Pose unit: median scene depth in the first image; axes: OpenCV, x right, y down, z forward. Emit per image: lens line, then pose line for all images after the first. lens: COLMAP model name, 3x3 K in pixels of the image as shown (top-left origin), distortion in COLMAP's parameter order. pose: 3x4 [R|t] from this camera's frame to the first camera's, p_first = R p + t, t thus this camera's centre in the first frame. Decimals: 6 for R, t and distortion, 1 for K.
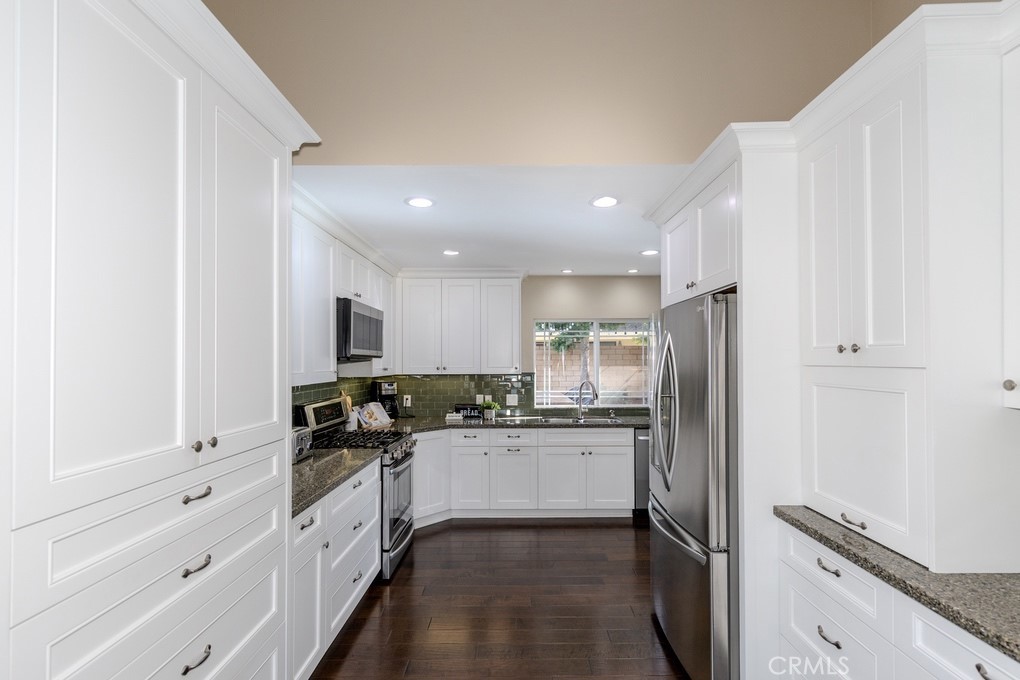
lens RADIAL K [[481.7, 0, 492.2], [0, 481.7, 353.2], [0, 0, 1]] dist [0.010922, -0.000085]
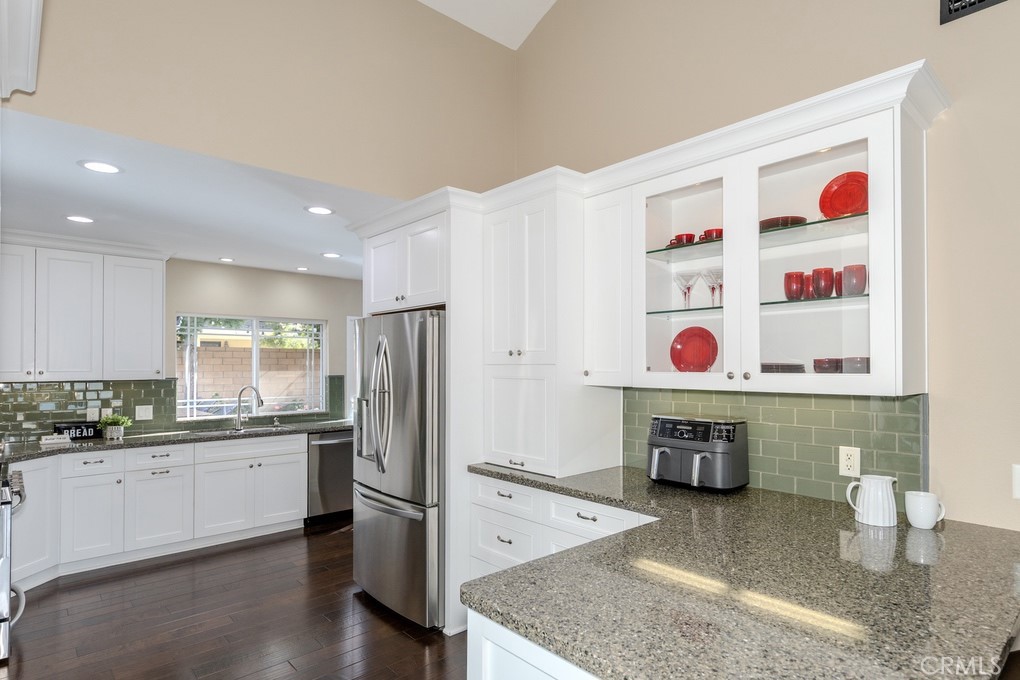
lens RADIAL K [[560.6, 0, 512.3], [0, 560.6, 347.7], [0, 0, 1]] dist [0.011543, 0.002024]
pose [[0.745589, 0.023166, 0.666004, -0.151198], [-0.011480, 0.999694, -0.021920, 0.004202], [-0.666307, 0.008697, 0.745626, -0.108023]]
